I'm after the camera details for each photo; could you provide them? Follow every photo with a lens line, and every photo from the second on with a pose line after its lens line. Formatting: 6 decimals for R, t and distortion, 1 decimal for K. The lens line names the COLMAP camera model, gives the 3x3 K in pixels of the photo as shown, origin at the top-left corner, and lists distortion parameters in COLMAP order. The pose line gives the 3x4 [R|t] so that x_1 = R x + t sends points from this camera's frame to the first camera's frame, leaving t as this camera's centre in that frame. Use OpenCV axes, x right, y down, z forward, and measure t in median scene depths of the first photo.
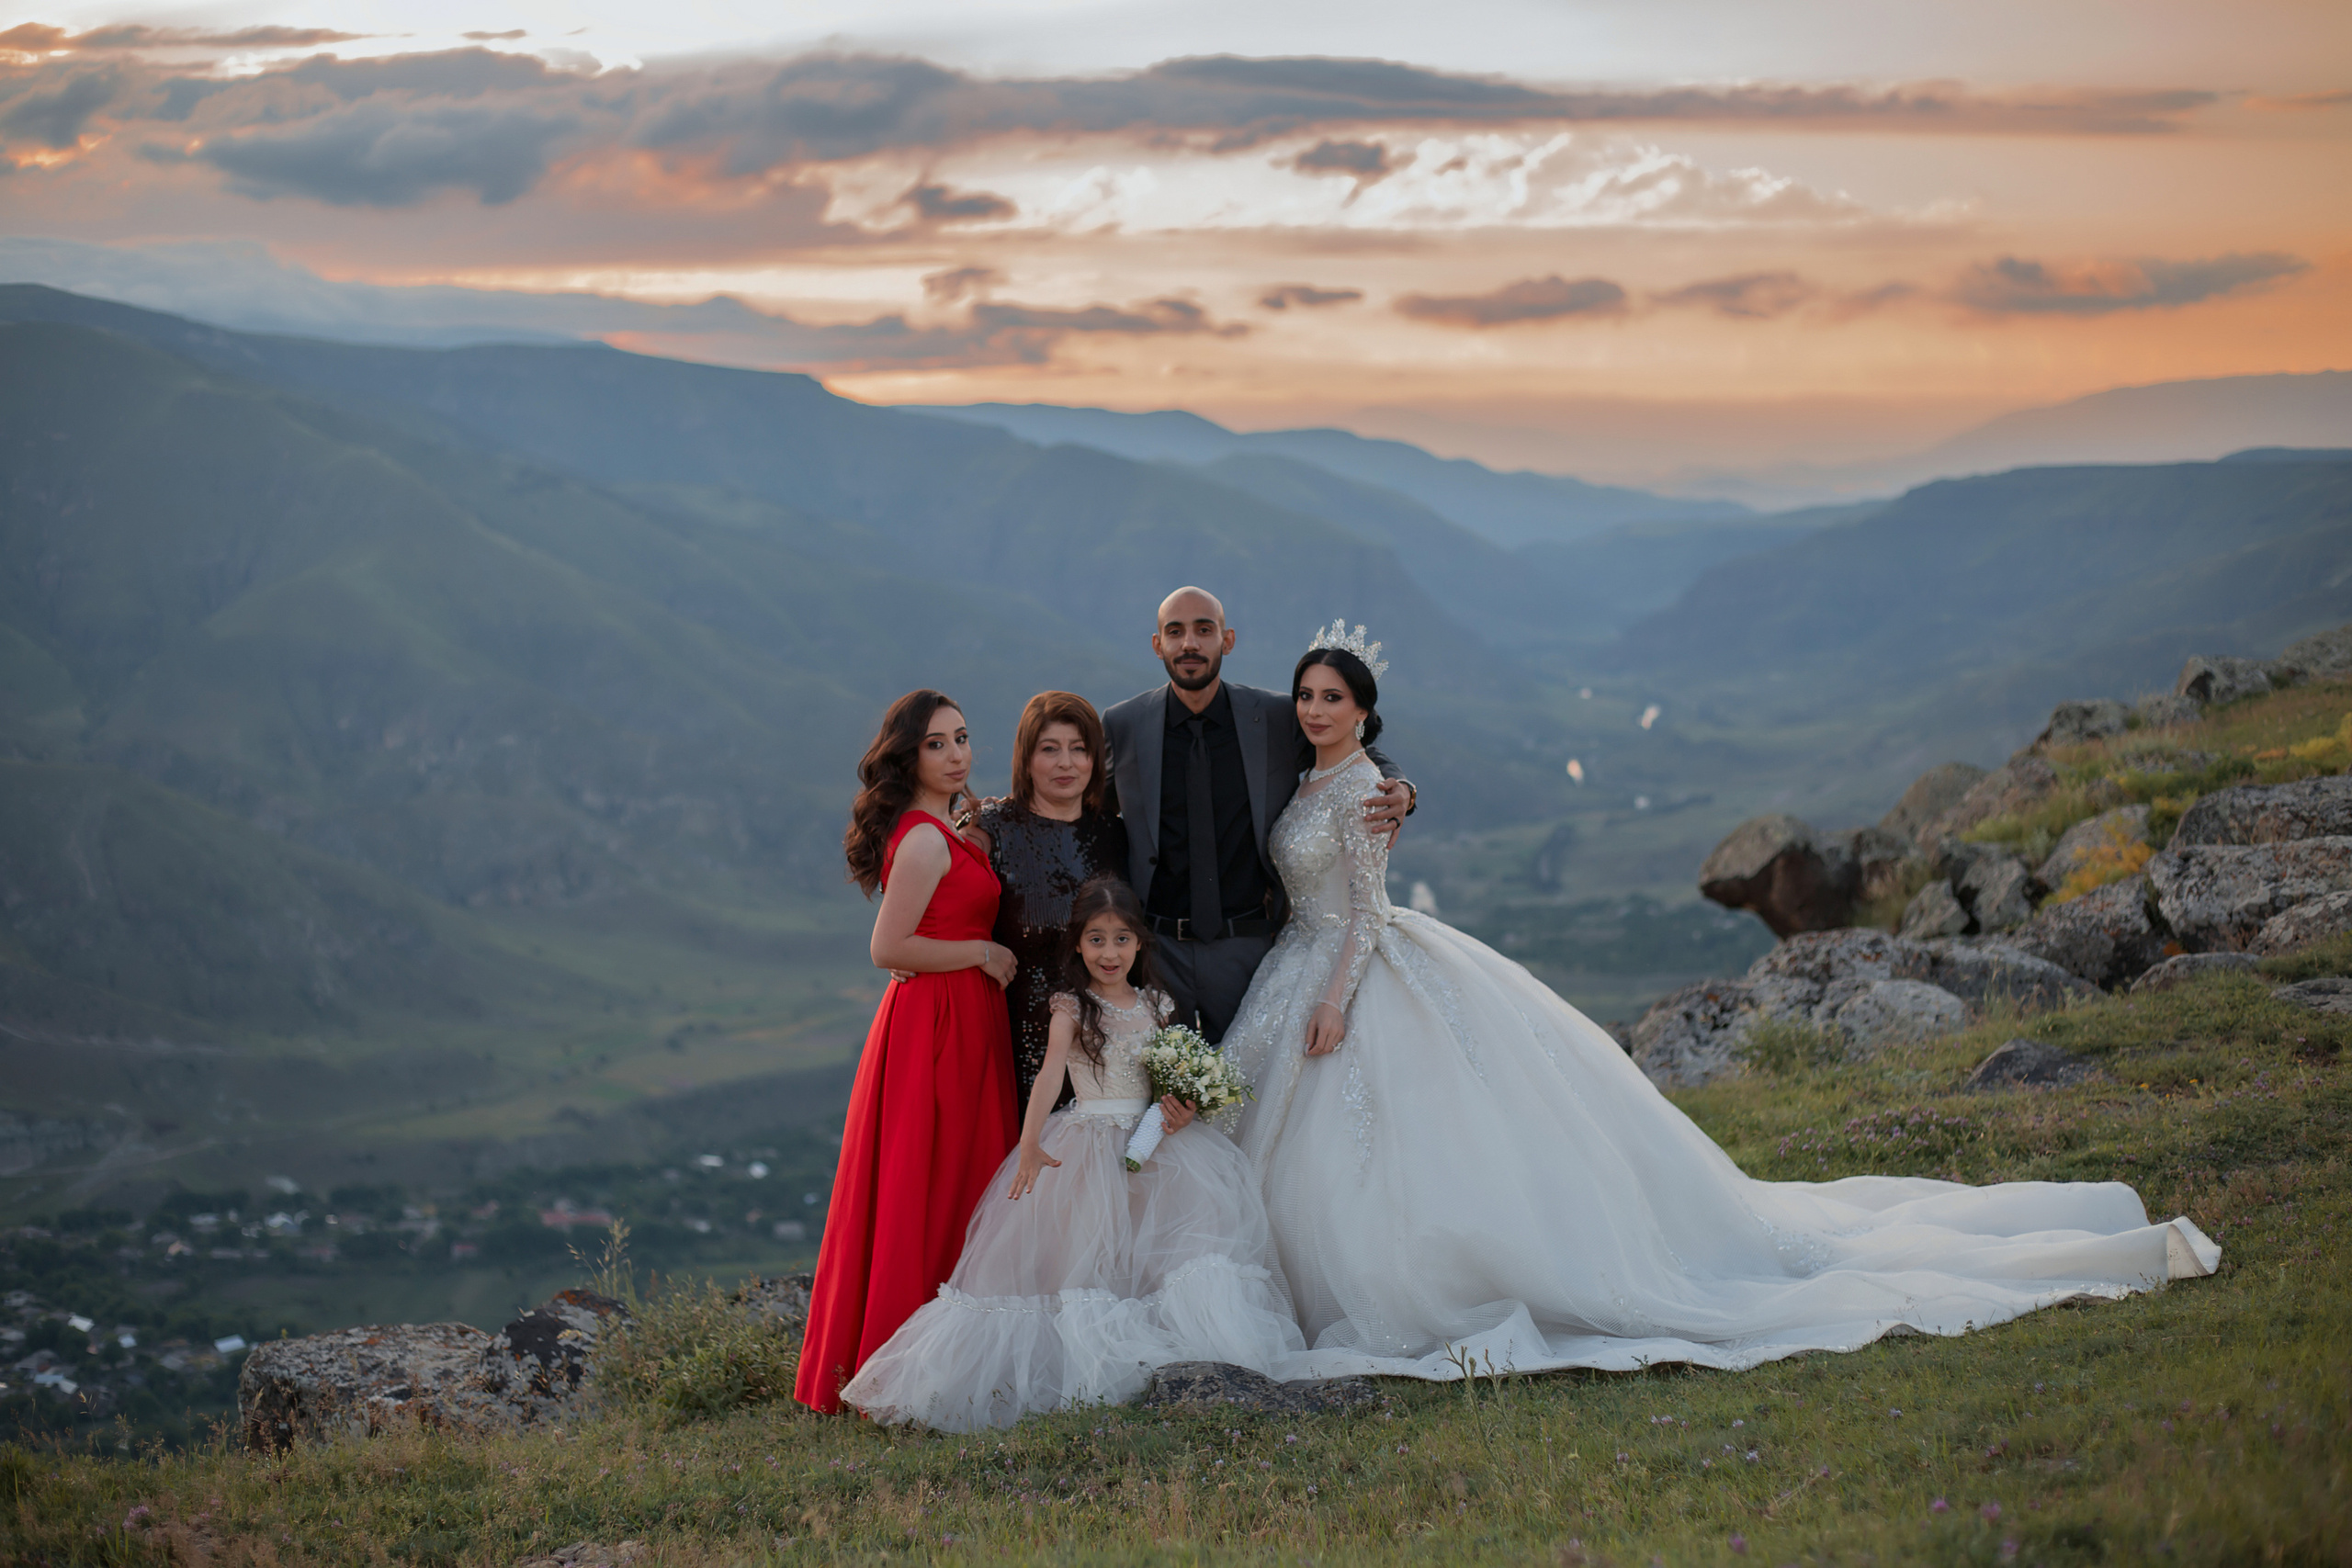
lens RADIAL K [[3444.6, 0, 1091.0], [0, 3444.6, 783.9], [0, 0, 1]] dist [-0.088463, -0.056406]
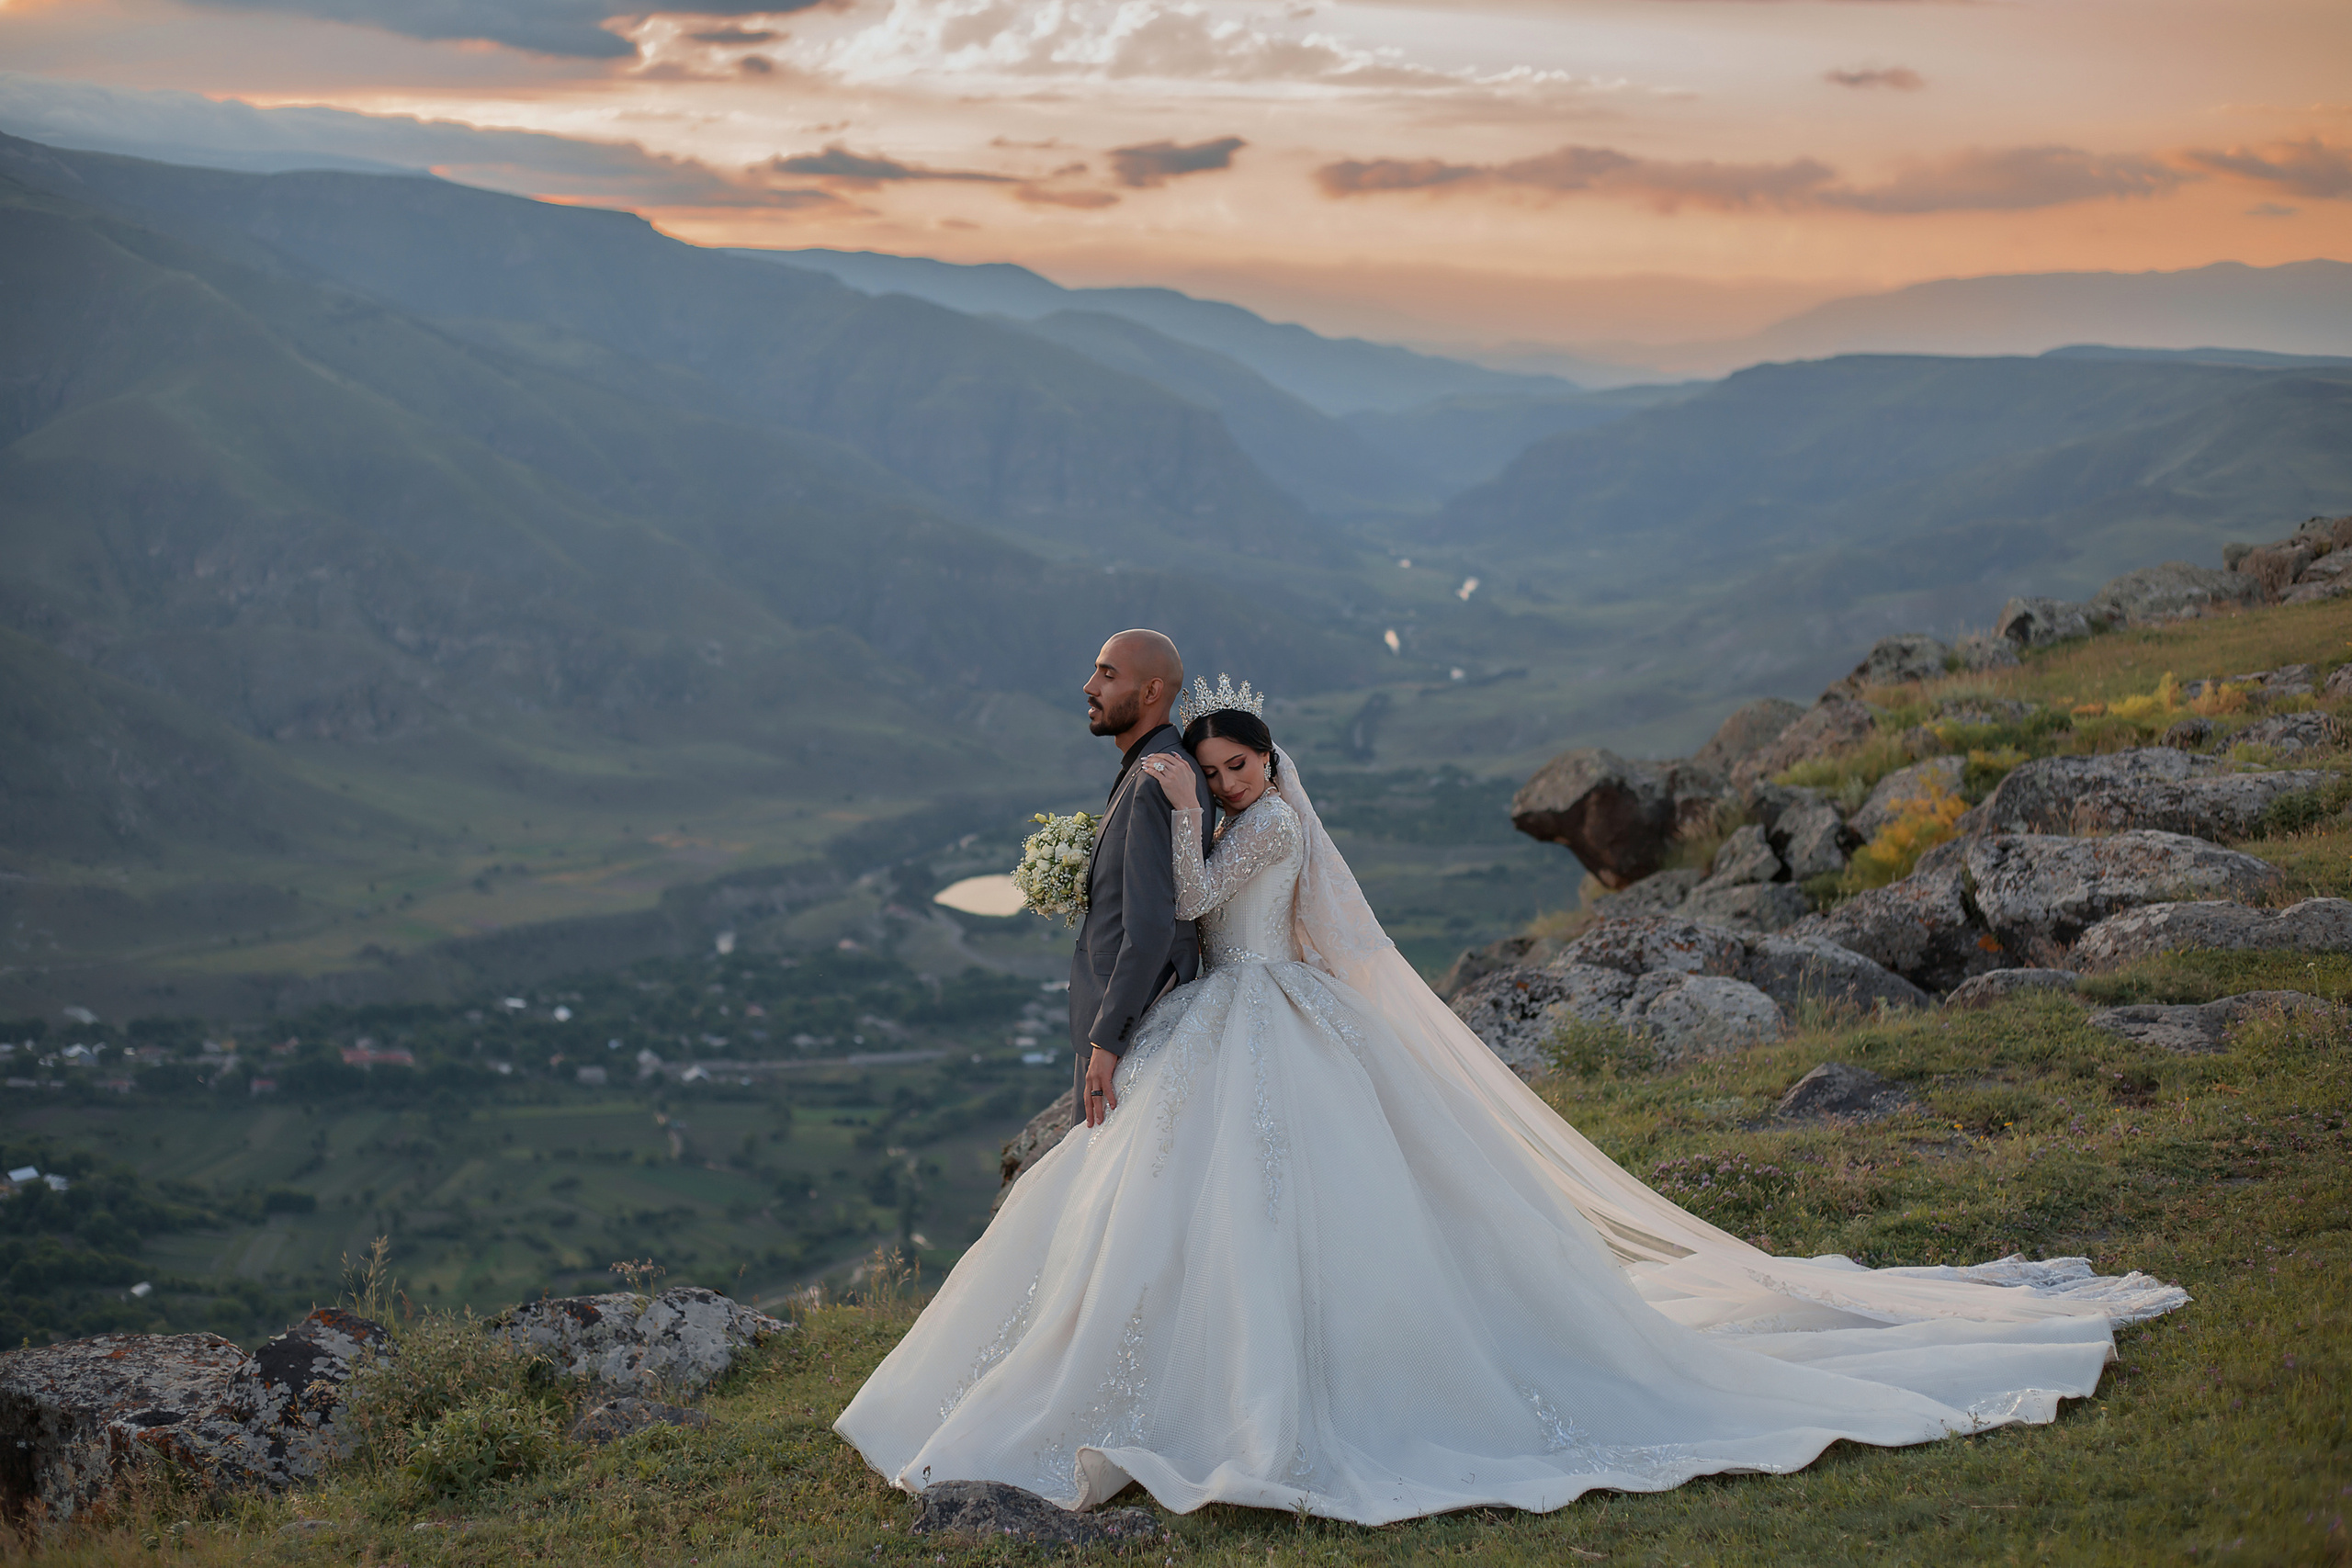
lens RADIAL K [[3444.6, 0, 1091.0], [0, 3444.6, 783.9], [0, 0, 1]] dist [-0.088463, -0.056406]
pose [[0.998023, 0.031919, 0.054146, 0.001920], [-0.034207, 0.998538, 0.041864, -0.018498], [-0.052731, -0.043633, 0.997655, 0.017211]]
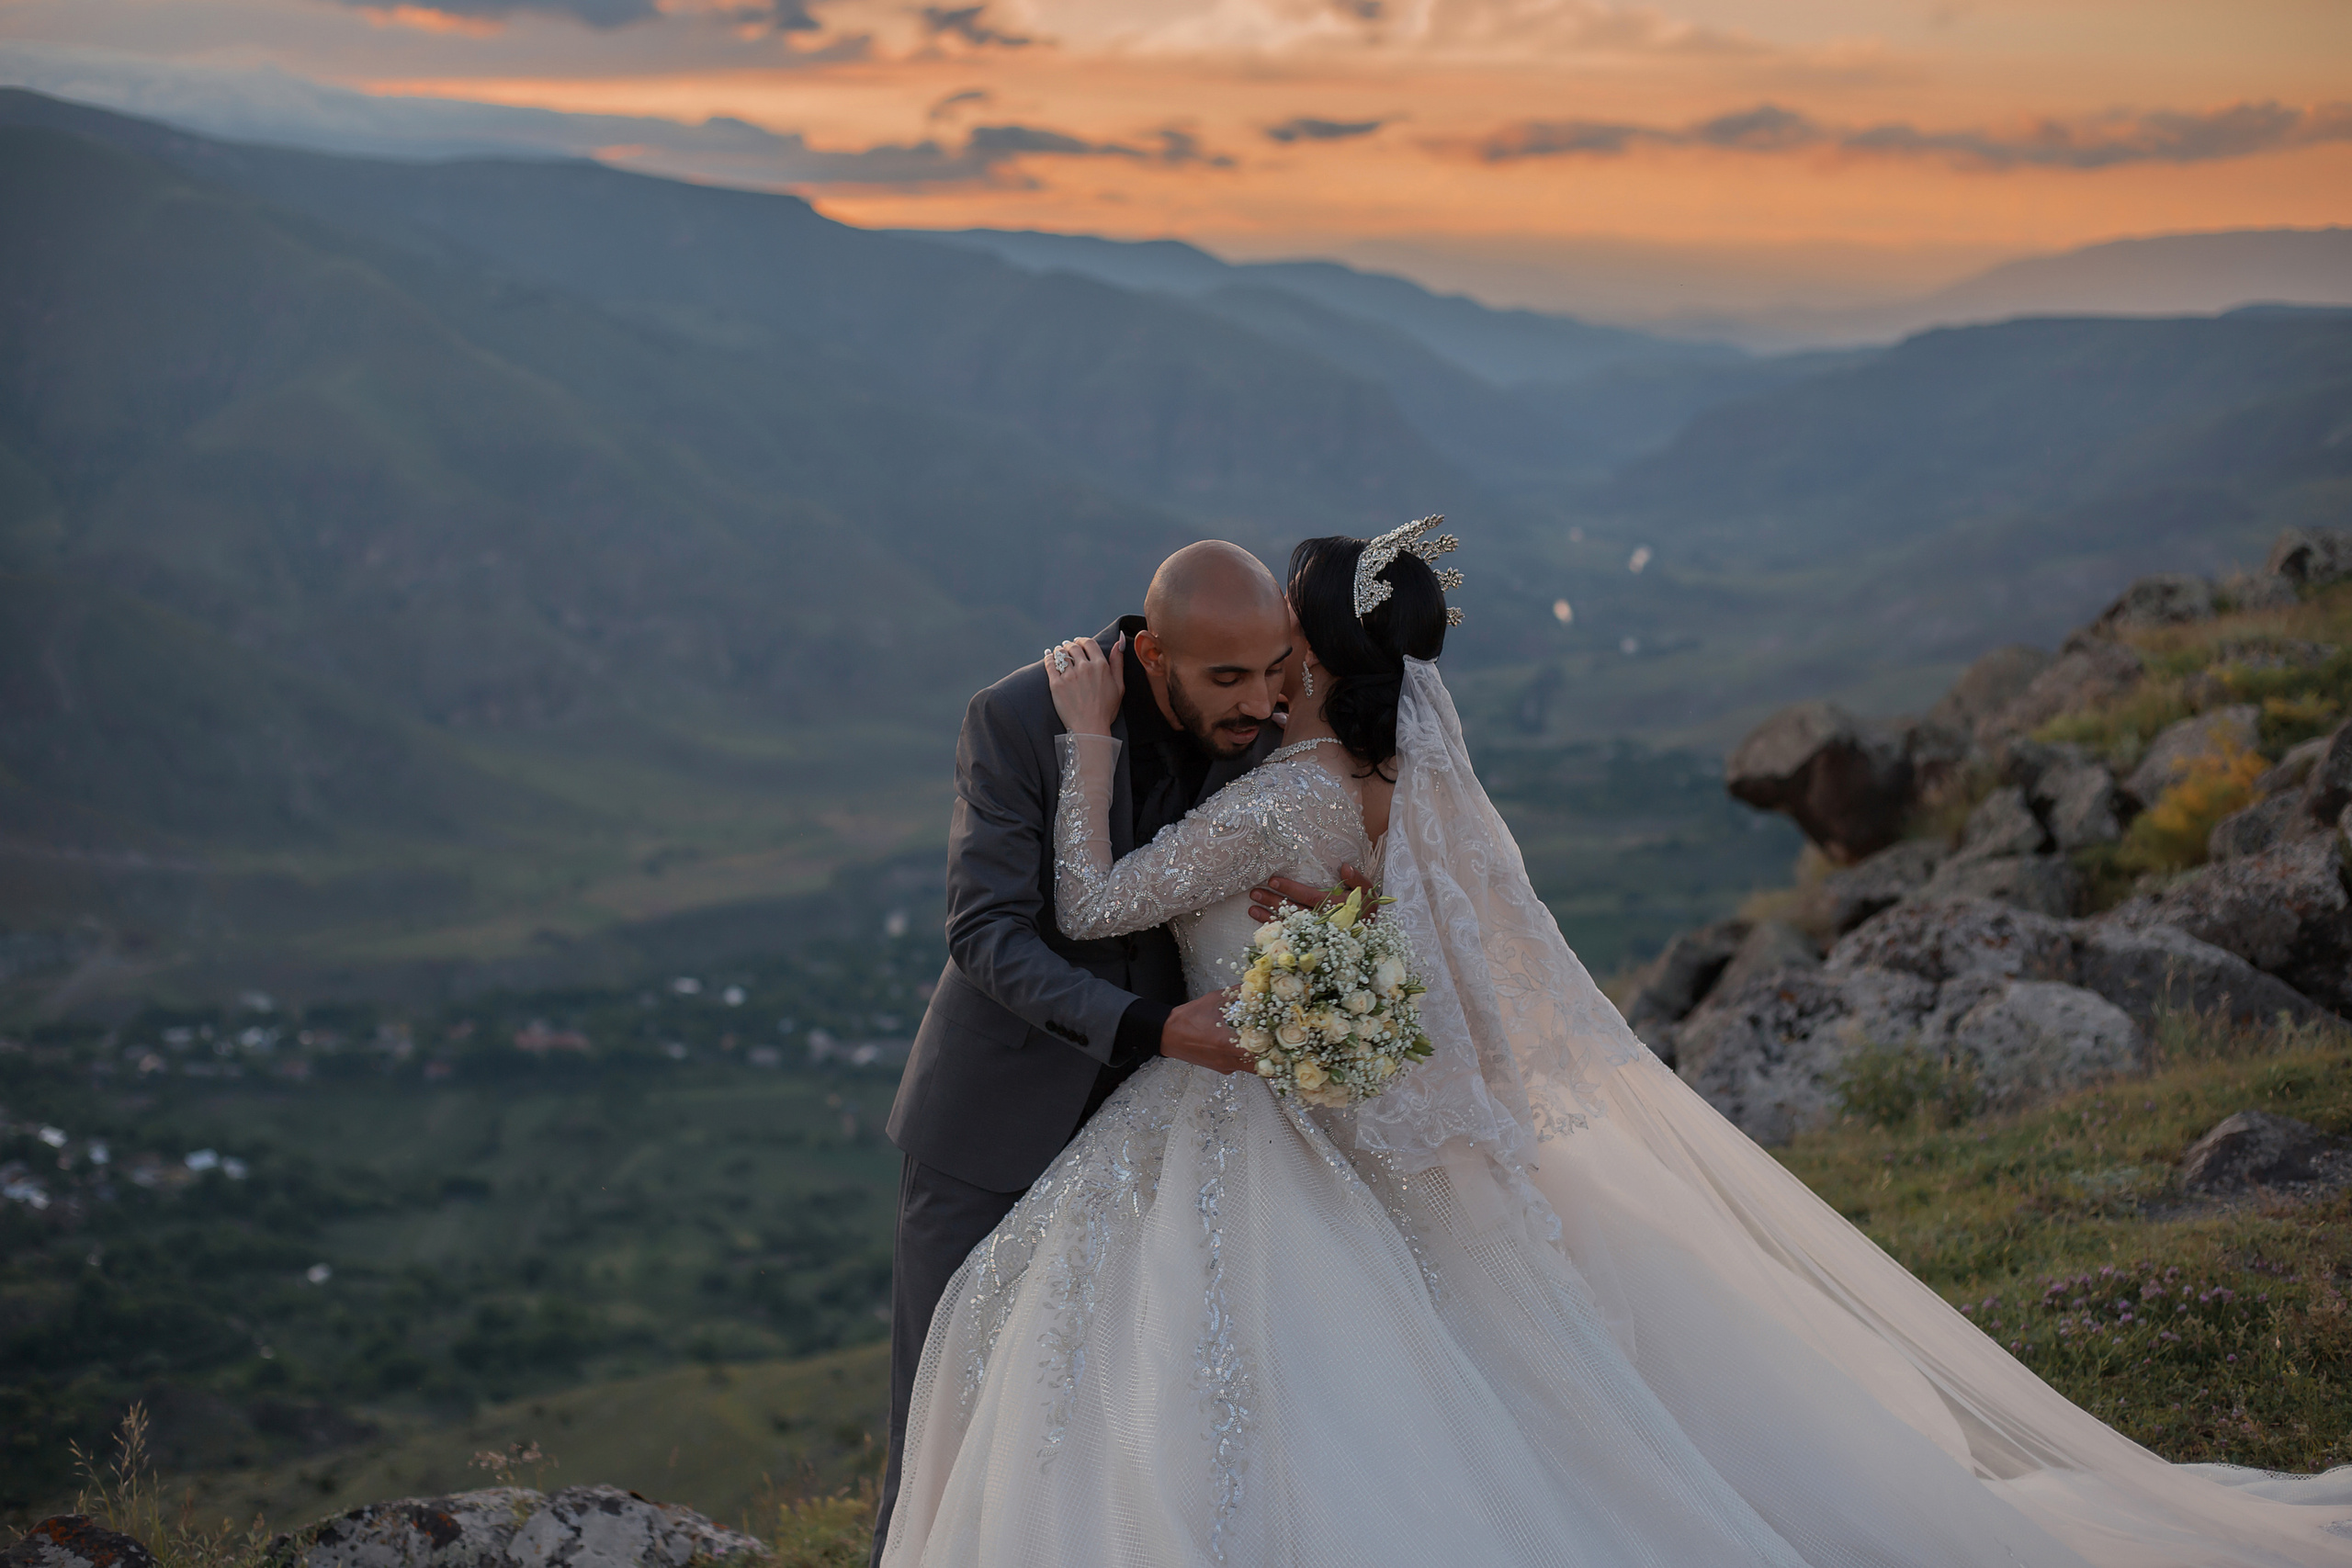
lens RADIAL K [[3436.0, 0, 1095.9], [0, 3436.0, 782.1], [0, 0, 1]] dist [-0.100688, -0.010252]
pose [[0.999767, 0.020738, 0.005927, 0.014437], [-0.021004, 0.998575, 0.049060, -0.010223], [-0.004901, -0.049173, 0.998778, 0.149143]]
